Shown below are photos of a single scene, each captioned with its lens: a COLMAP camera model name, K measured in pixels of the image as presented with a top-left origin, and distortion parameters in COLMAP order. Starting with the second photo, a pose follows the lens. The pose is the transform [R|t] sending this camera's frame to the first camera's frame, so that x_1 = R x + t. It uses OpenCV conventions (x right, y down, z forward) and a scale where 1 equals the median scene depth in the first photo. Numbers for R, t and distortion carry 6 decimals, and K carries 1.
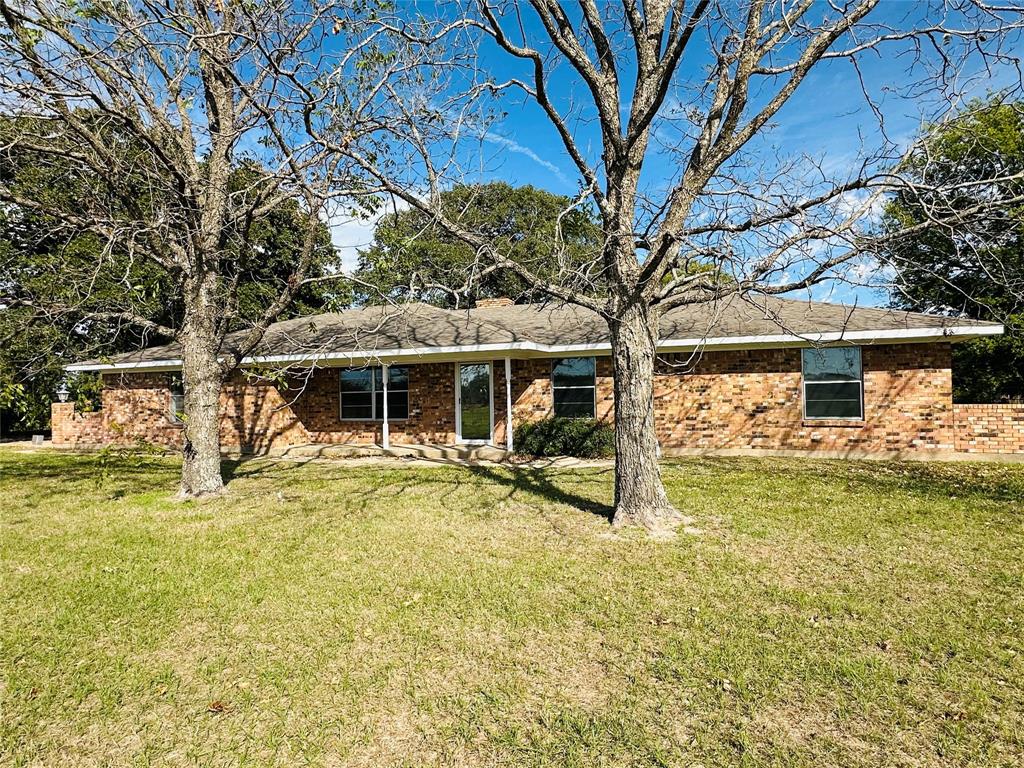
lens RADIAL K [[642.8, 0, 512.0], [0, 642.8, 384.0], [0, 0, 1]] dist [0.000373, 0.001515]
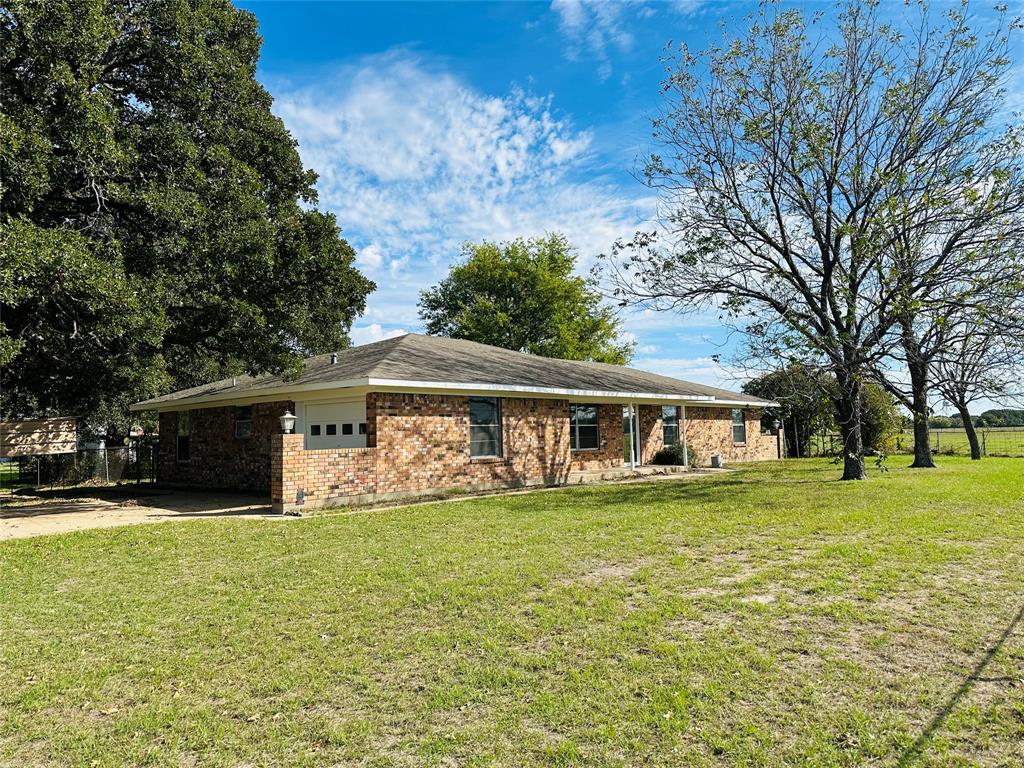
lens RADIAL K [[705.3, 0, 512.0], [0, 705.3, 384.0], [0, 0, 1]] dist [0.078250, 0.000041]
pose [[0.345647, 0.080368, 0.934917, -1.783916], [0.004312, 0.996179, -0.087228, 0.058125], [-0.938355, 0.034182, 0.343980, 0.819972]]
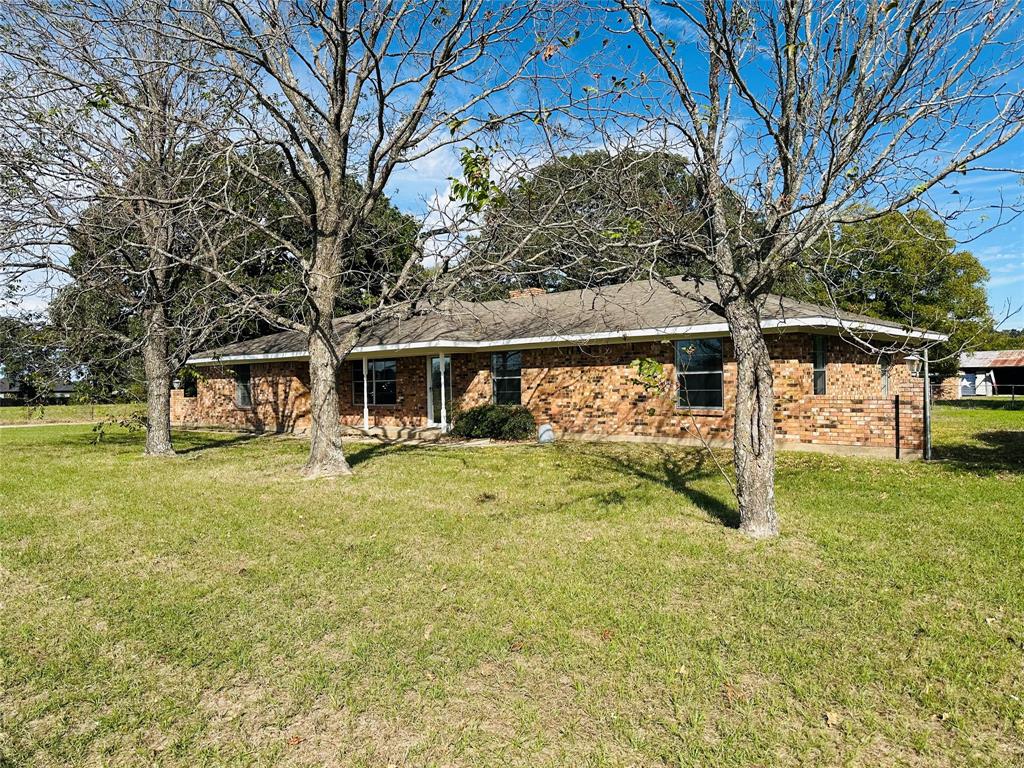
lens RADIAL K [[705.3, 0, 512.0], [0, 705.3, 384.0], [0, 0, 1]] dist [0.078250, 0.000041]
pose [[0.948033, -0.000813, -0.318171, 0.531069], [0.008970, 0.999668, 0.024171, -0.014347], [0.318046, -0.025769, 0.947725, -0.170961]]
